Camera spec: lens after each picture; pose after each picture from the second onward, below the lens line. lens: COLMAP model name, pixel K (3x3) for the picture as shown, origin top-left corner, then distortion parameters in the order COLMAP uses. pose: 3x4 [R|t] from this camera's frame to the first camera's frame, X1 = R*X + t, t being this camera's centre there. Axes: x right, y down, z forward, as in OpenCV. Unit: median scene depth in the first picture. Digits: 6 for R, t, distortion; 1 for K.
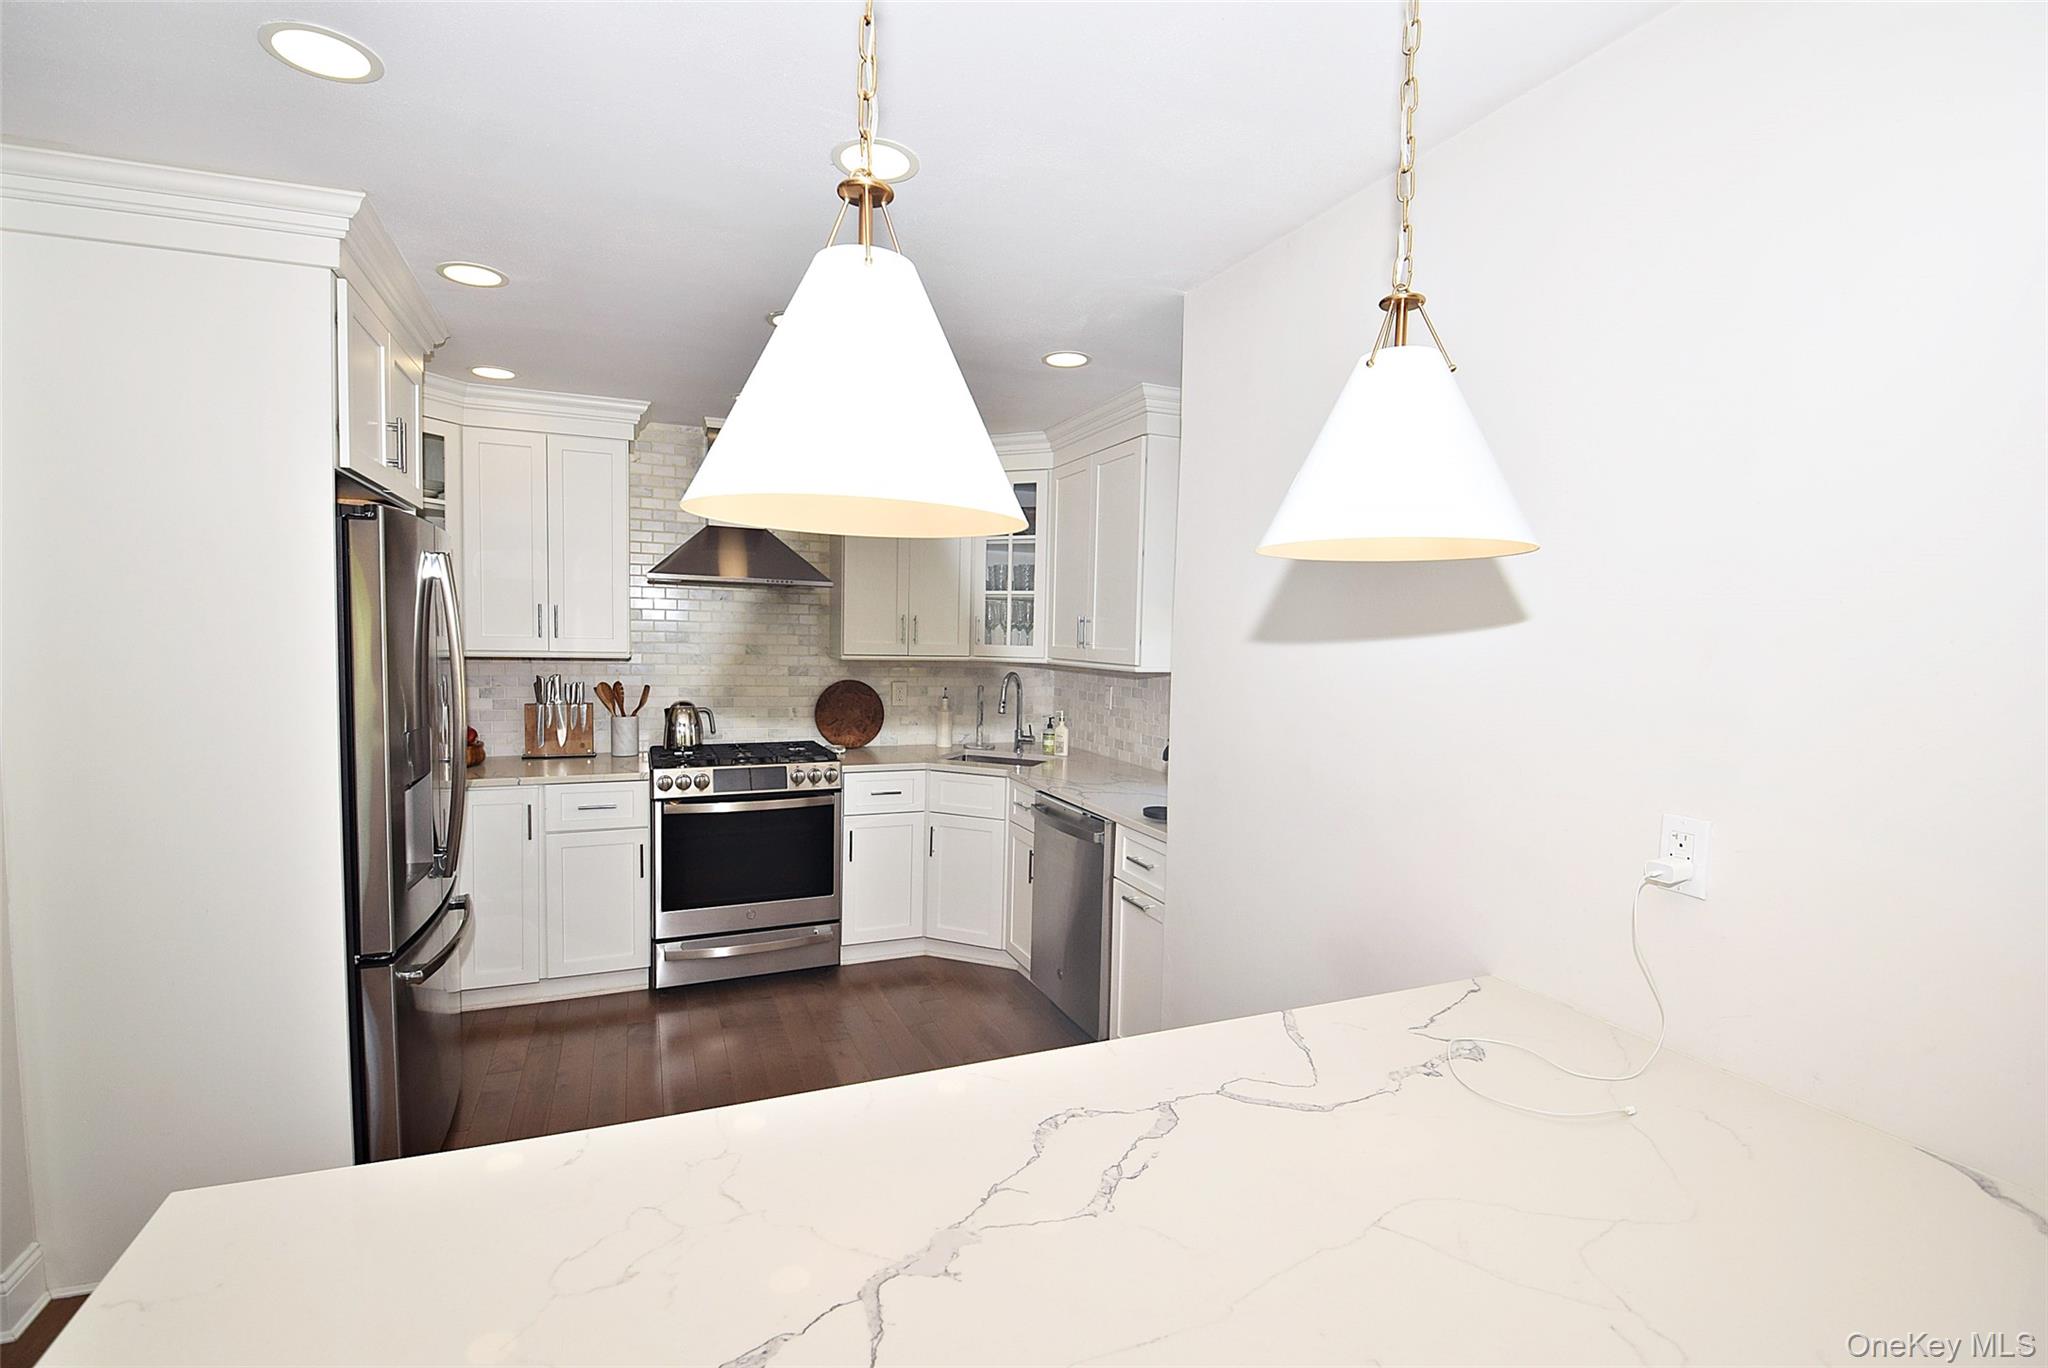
lens RADIAL K [[910.1, 0, 1038.1], [0, 910.1, 689.5], [0, 0, 1]] dist [-0.004371, -0.010491]
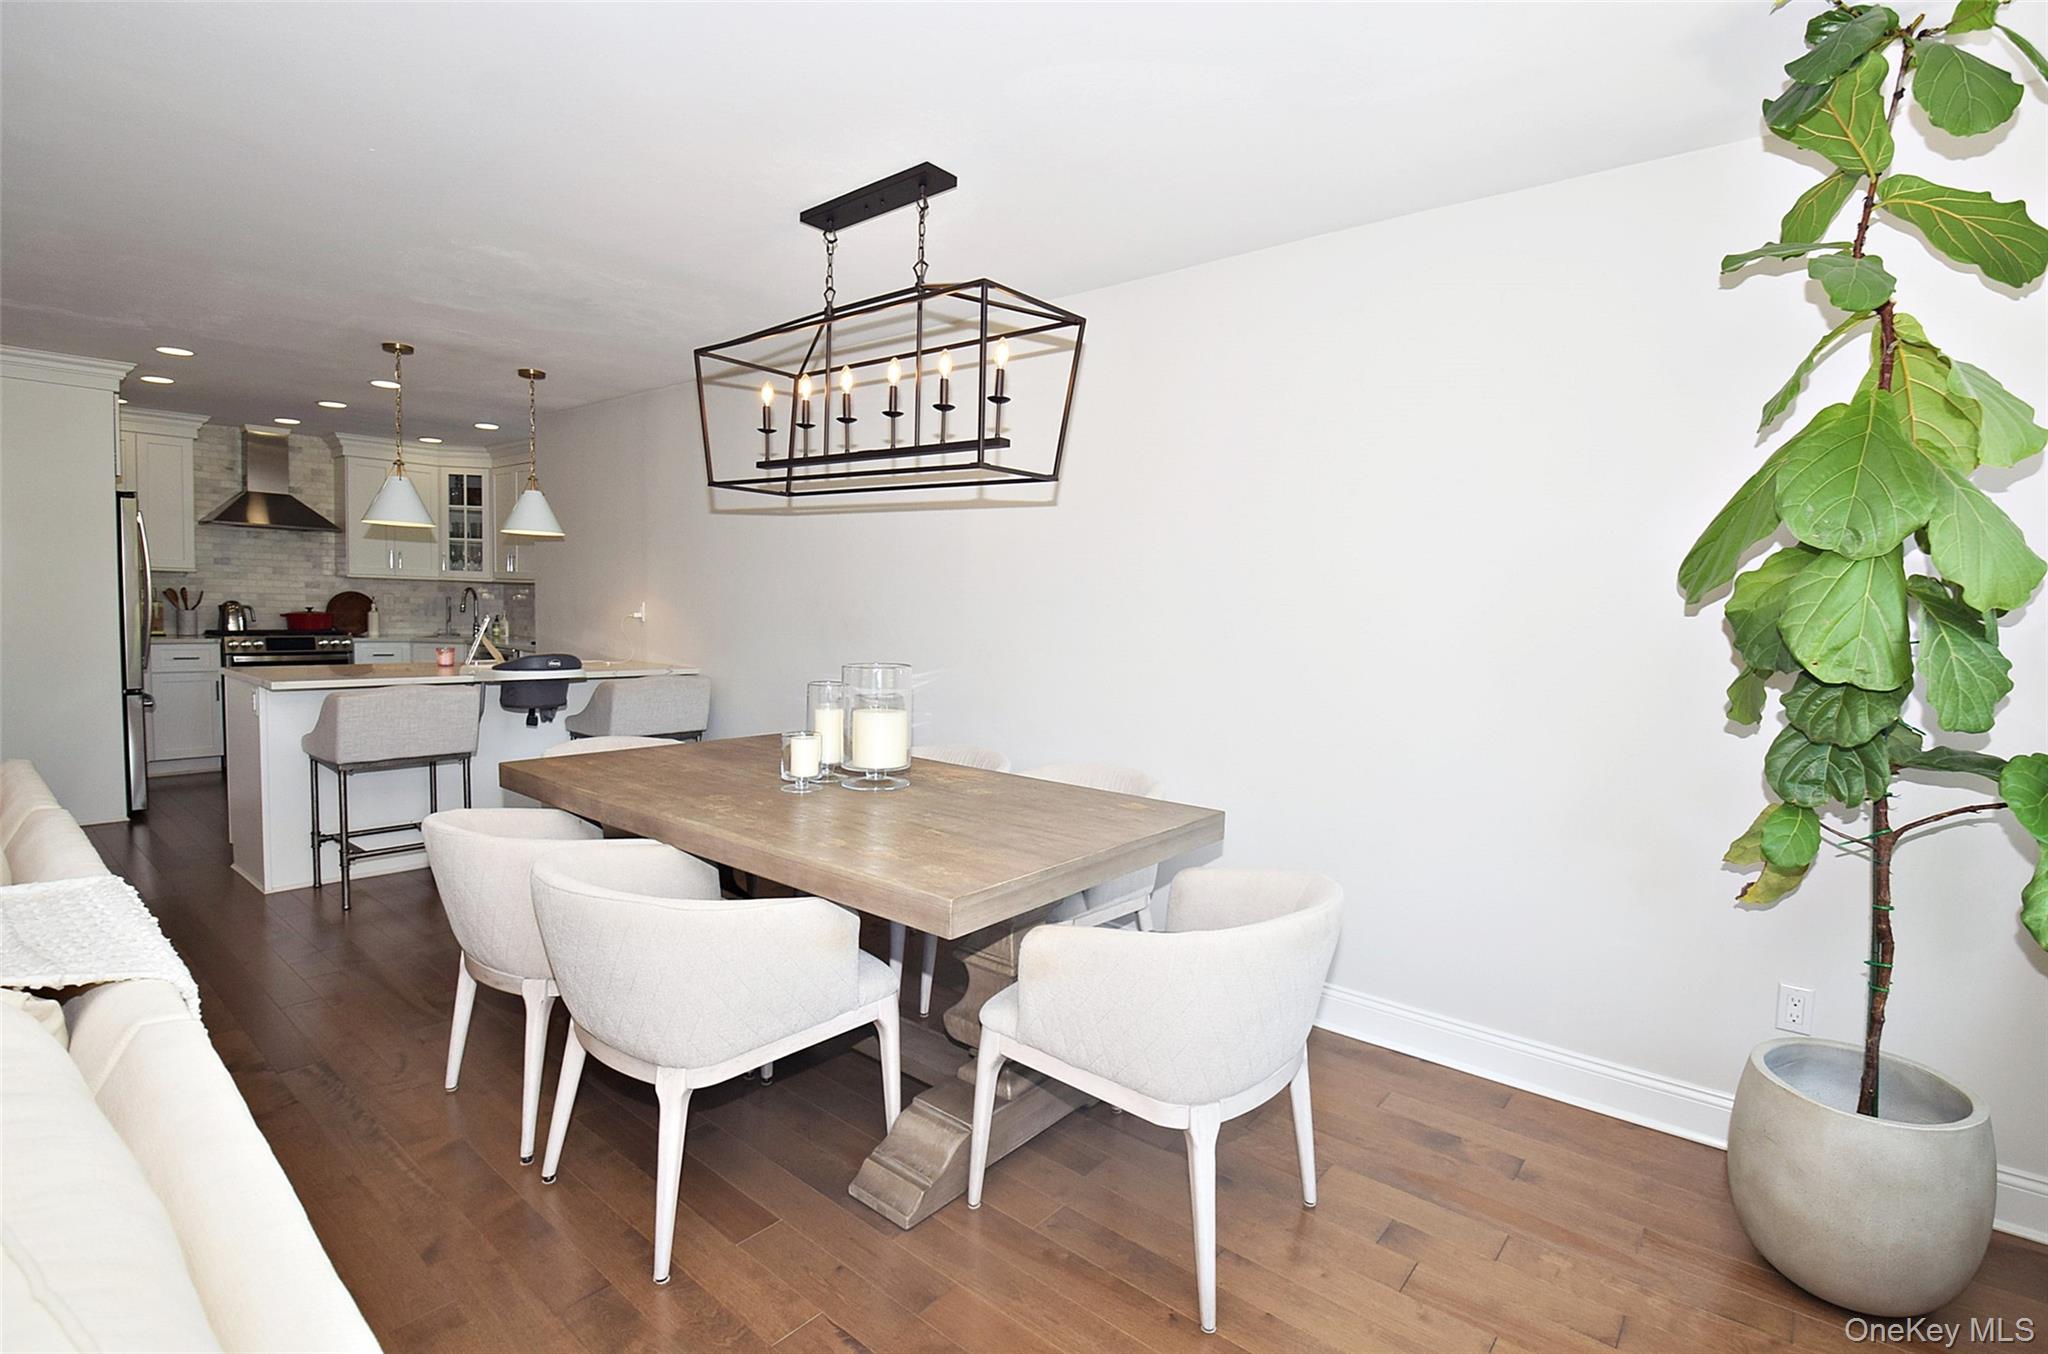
lens RADIAL K [[966.4, 0, 1086.1], [0, 966.4, 674.4], [0, 0, 1]] dist [-0.032395, -0.002672]
pose [[0.876727, -0.025792, 0.480297, 0.134770], [0.015215, 0.999549, 0.025902, 0.126020], [-0.480748, -0.015401, 0.876723, -1.205306]]
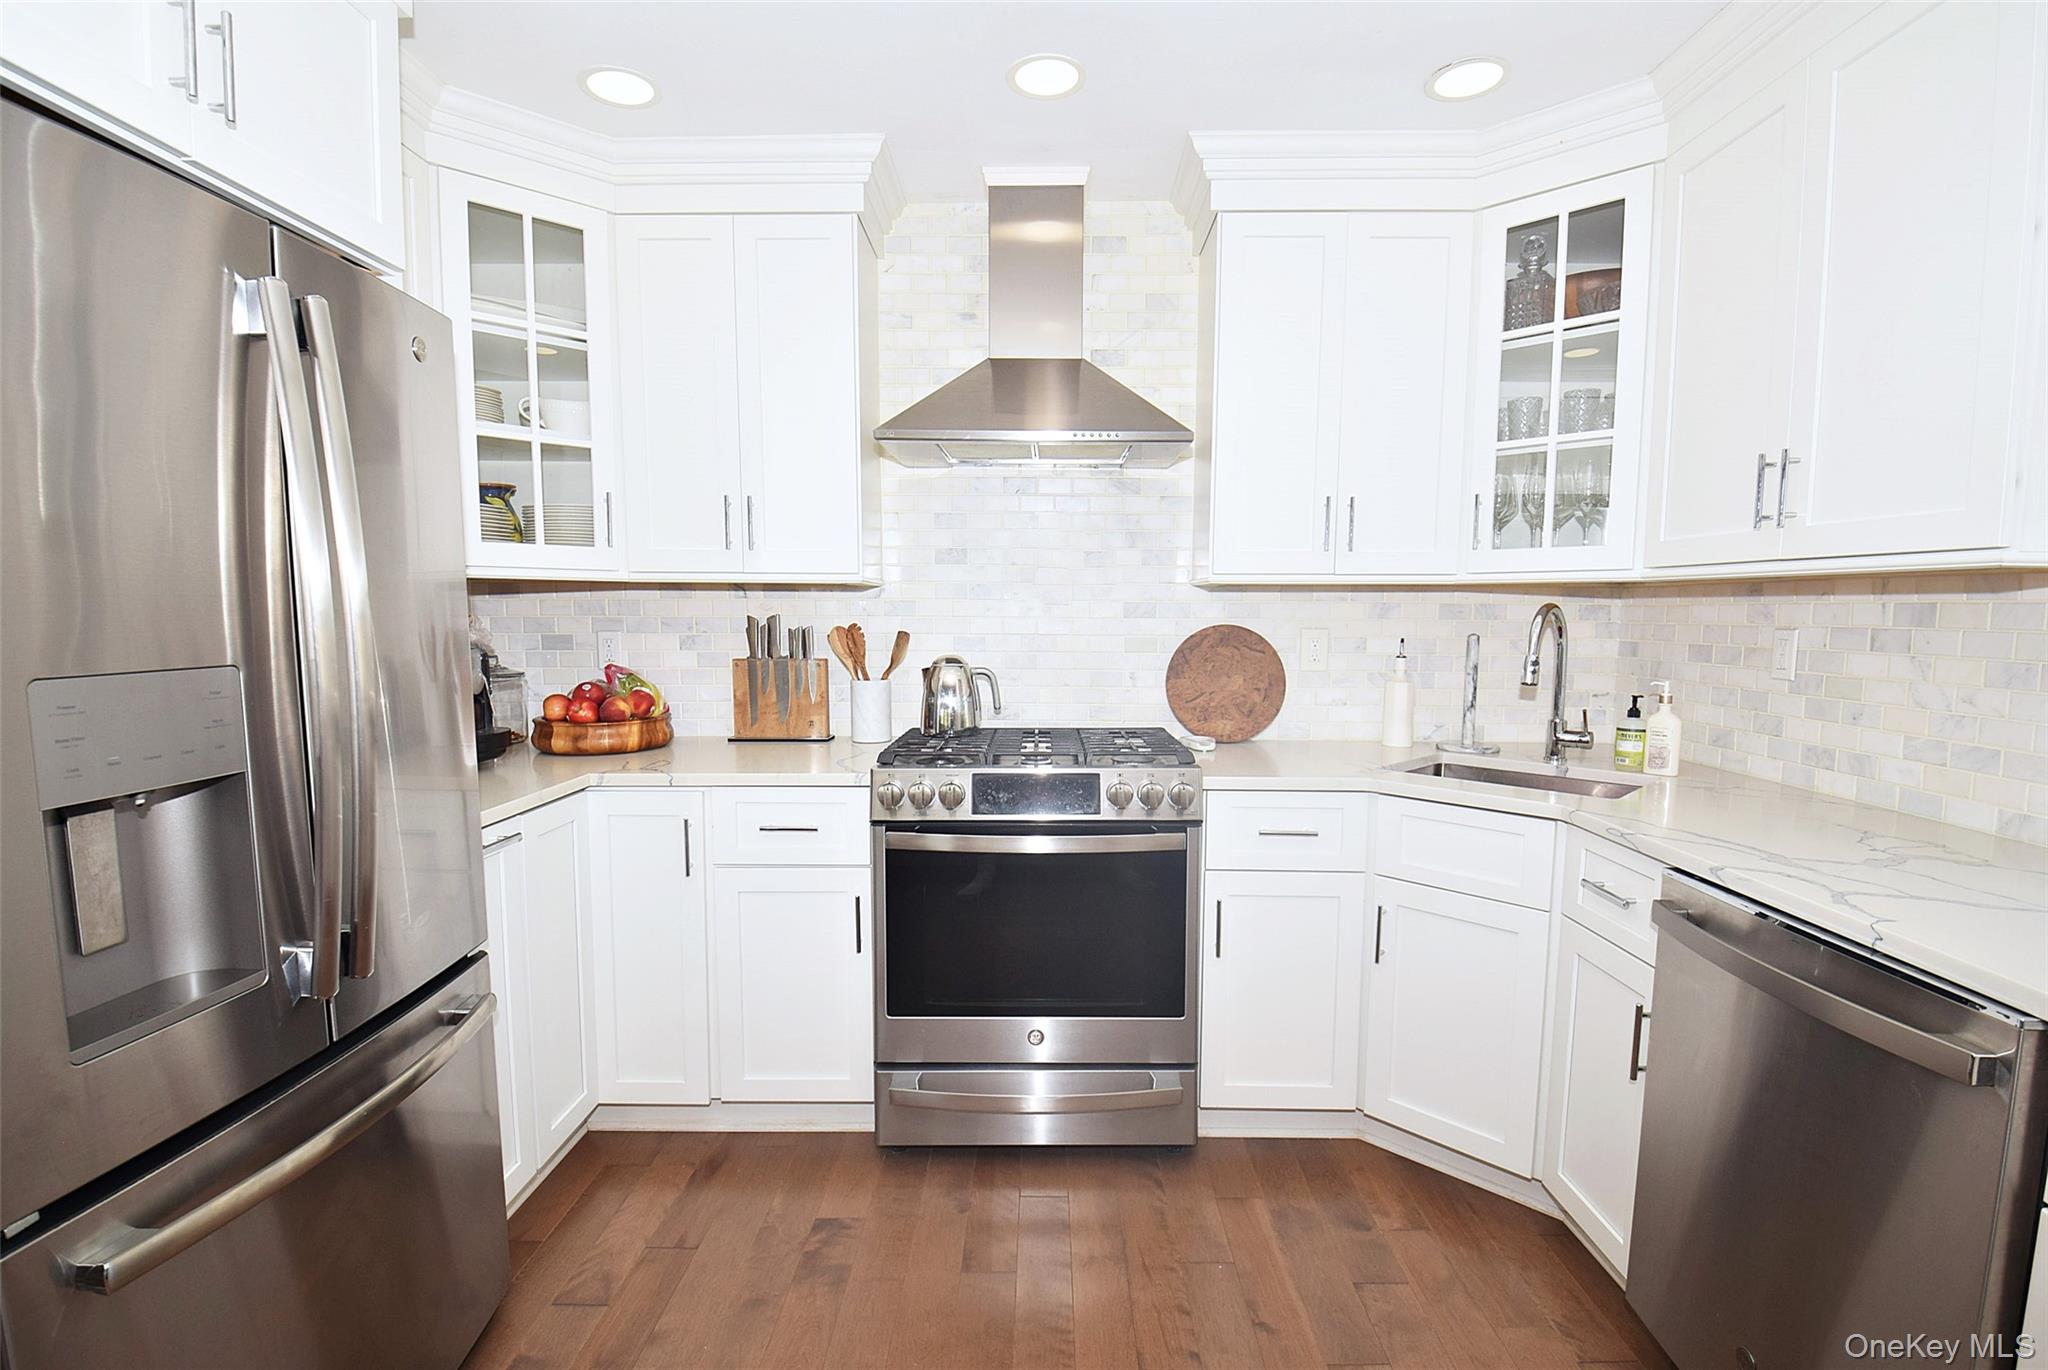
lens RADIAL K [[954.8, 0, 1013.7], [0, 954.8, 708.4], [0, 0, 1]] dist [-0.016373, -0.006600]
pose [[0.904794, 0.023809, -0.425184, -0.081197], [-0.008296, 0.999232, 0.038299, 0.023736], [0.425769, -0.031125, 0.904296, 0.450915]]
